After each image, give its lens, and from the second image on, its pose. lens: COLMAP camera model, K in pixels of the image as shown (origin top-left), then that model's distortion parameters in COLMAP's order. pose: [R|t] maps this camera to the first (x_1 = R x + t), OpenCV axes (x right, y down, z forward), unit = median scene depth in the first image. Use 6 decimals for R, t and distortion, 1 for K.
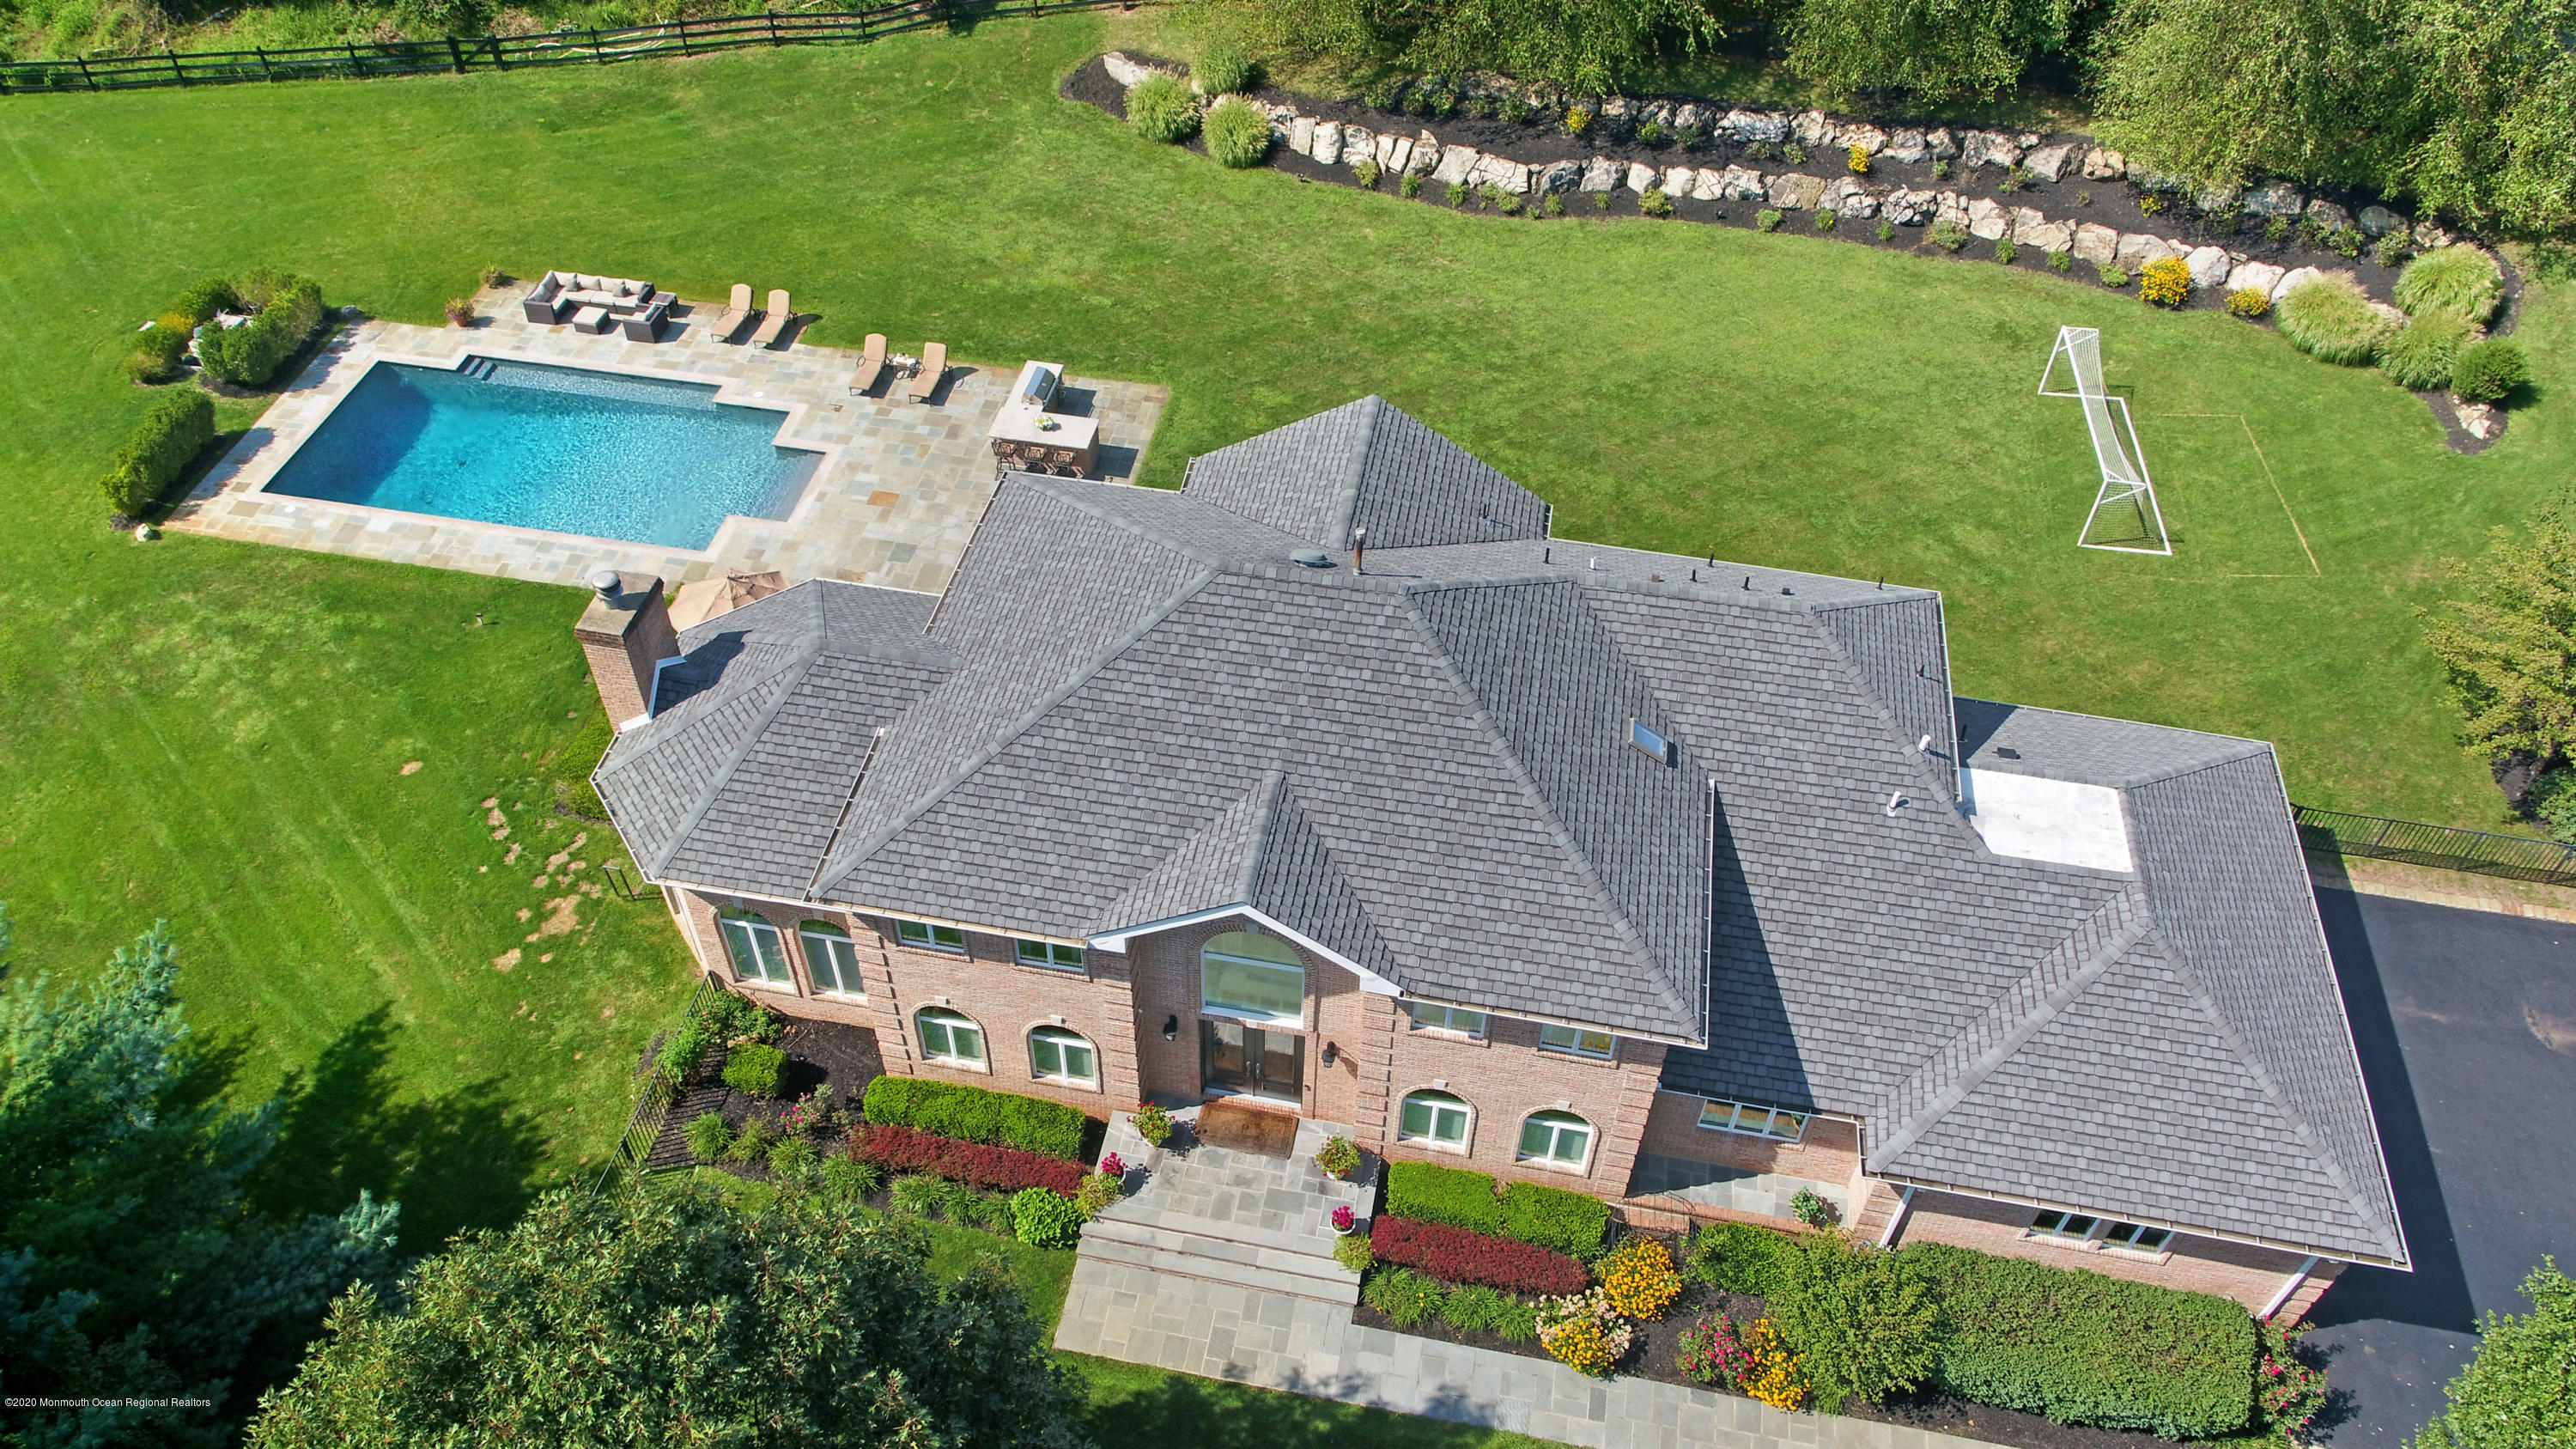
lens RADIAL K [[1823.3, 0, 1280.4], [0, 1823.3, 732.8], [0, 0, 1]] dist [0.003425, -0.001812]
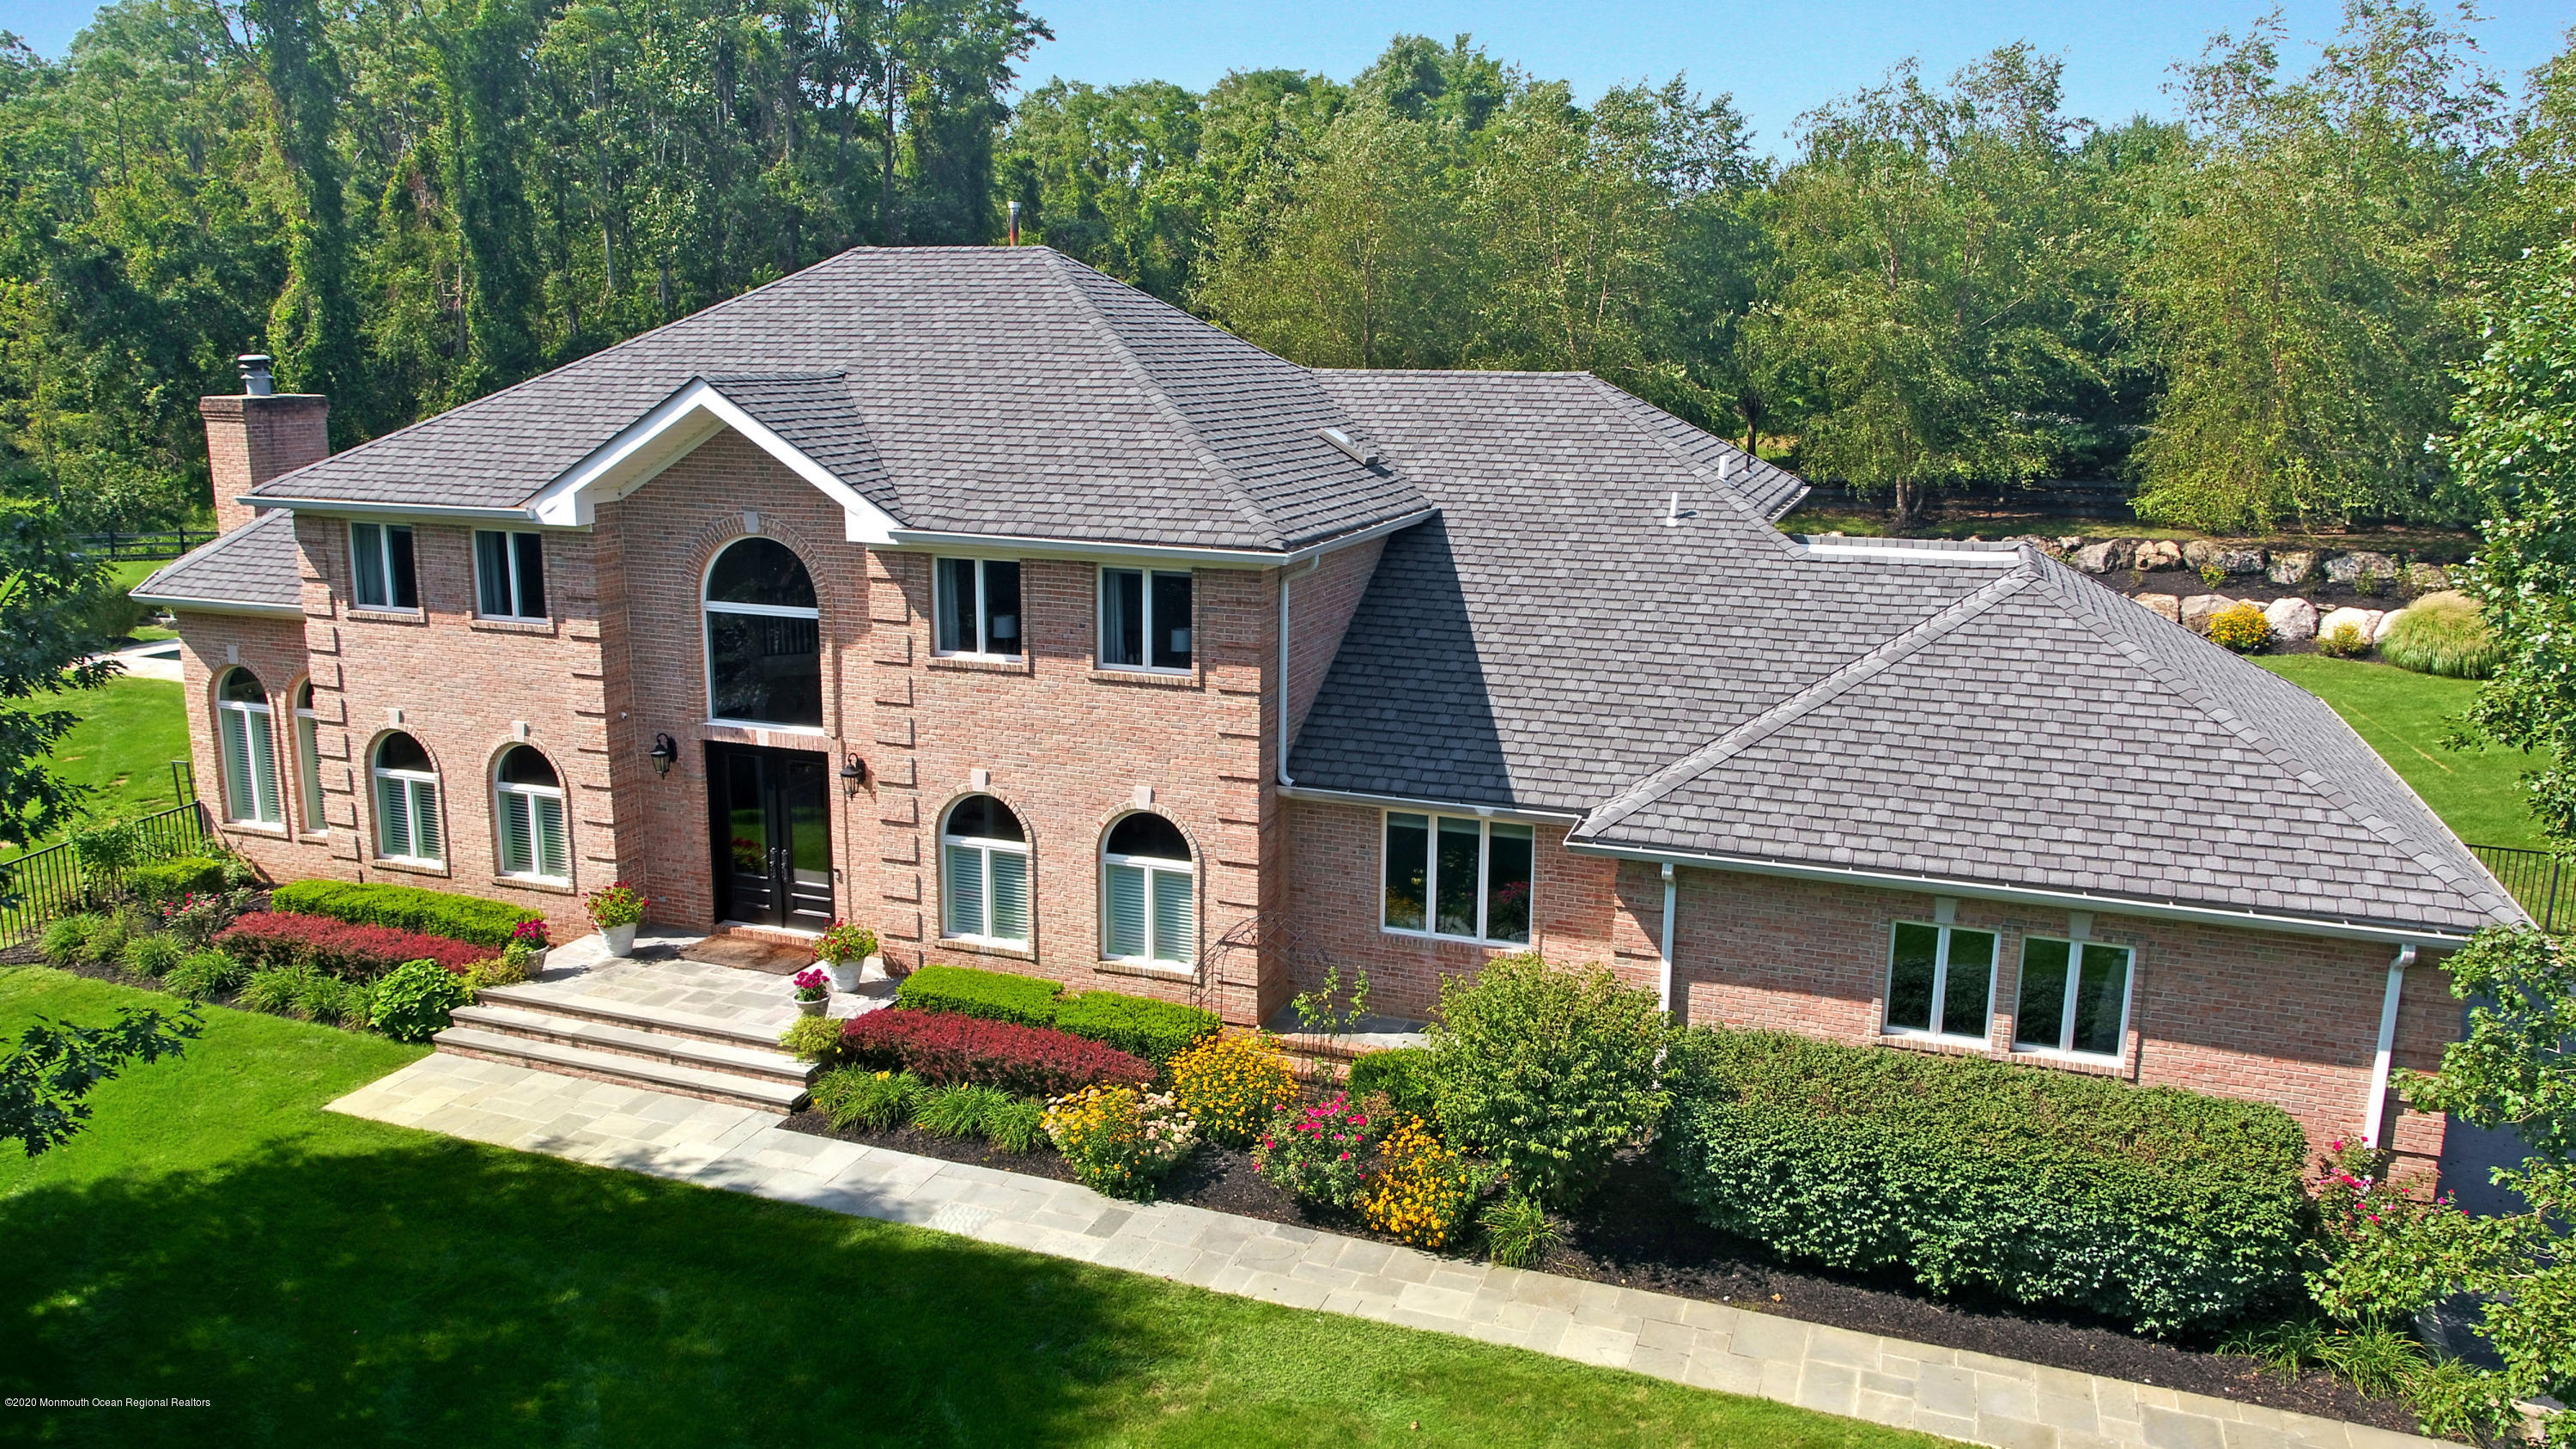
lens RADIAL K [[1823.3, 0, 1280.4], [0, 1823.3, 732.8], [0, 0, 1]] dist [0.003425, -0.001812]
pose [[0.984727, 0.031830, -0.171170, 0.212037], [-0.121894, 0.828036, -0.547265, 0.362426], [0.124315, 0.559771, 0.819269, 0.298543]]
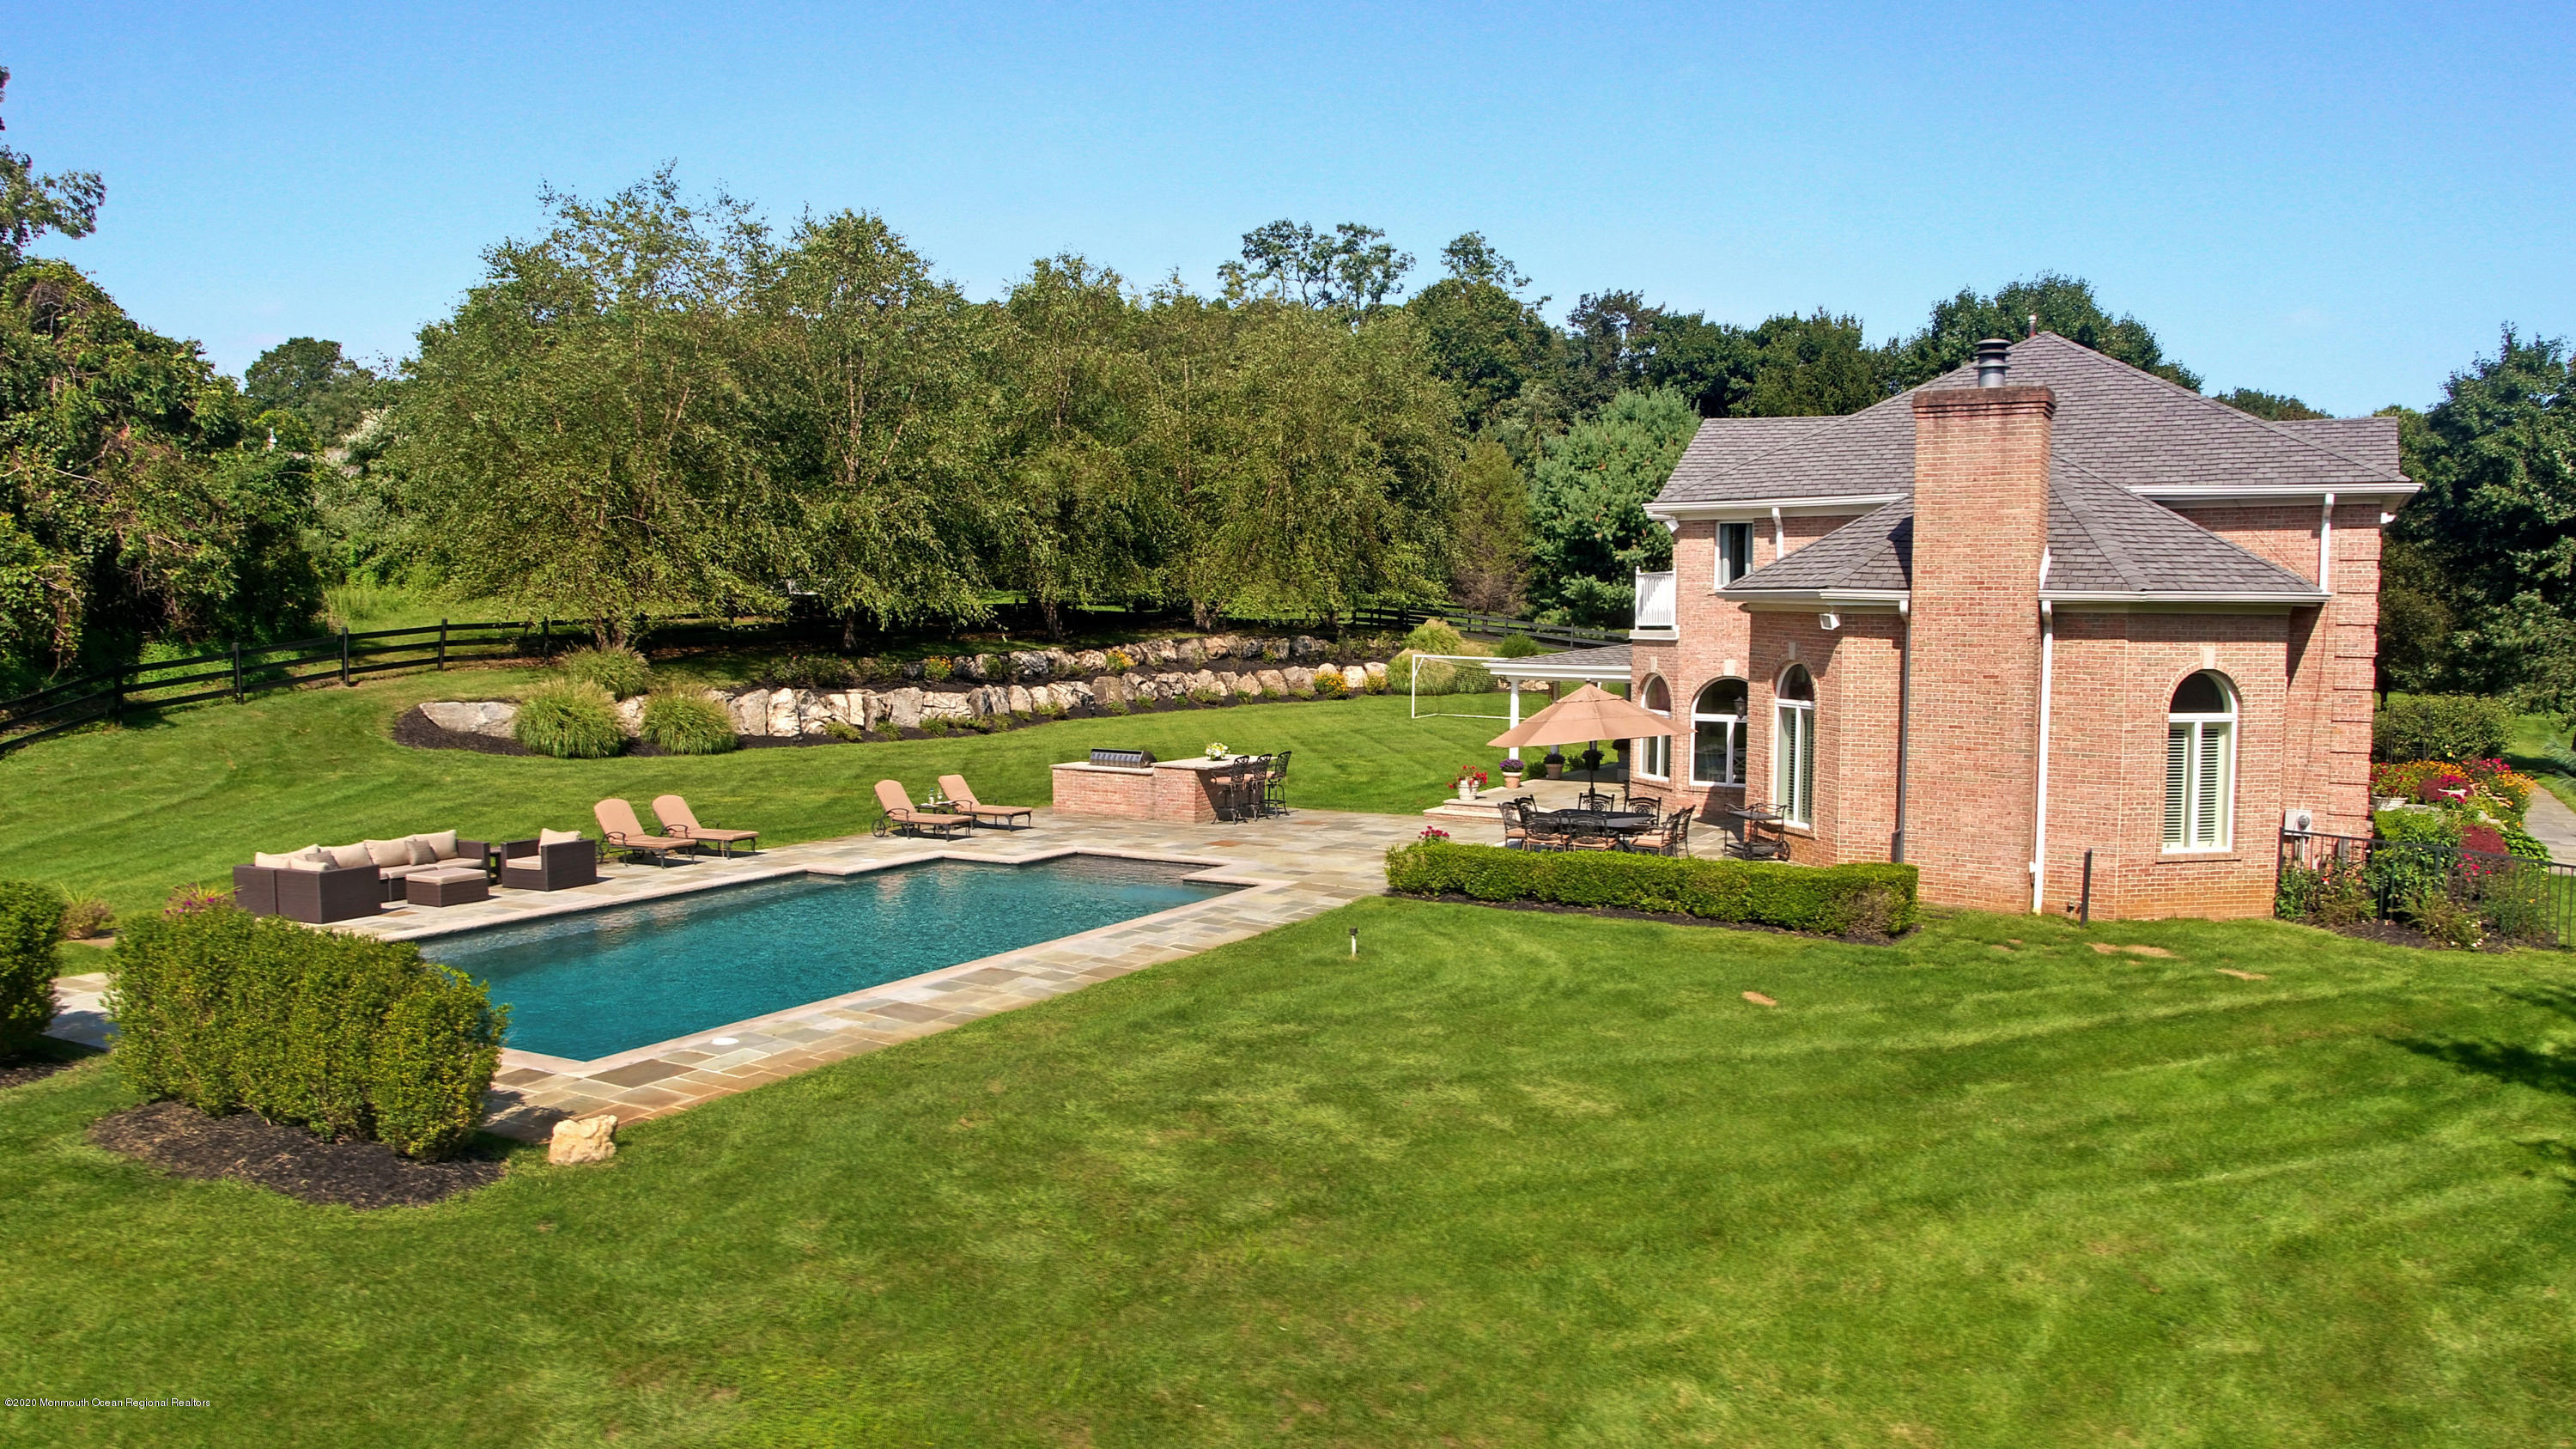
lens RADIAL K [[1823.3, 0, 1280.4], [0, 1823.3, 732.8], [0, 0, 1]] dist [0.003425, -0.001812]
pose [[0.323449, -0.079762, 0.942878, -0.831960], [0.681498, 0.710921, -0.173644, -0.029104], [-0.656462, 0.698734, 0.284304, 0.774044]]
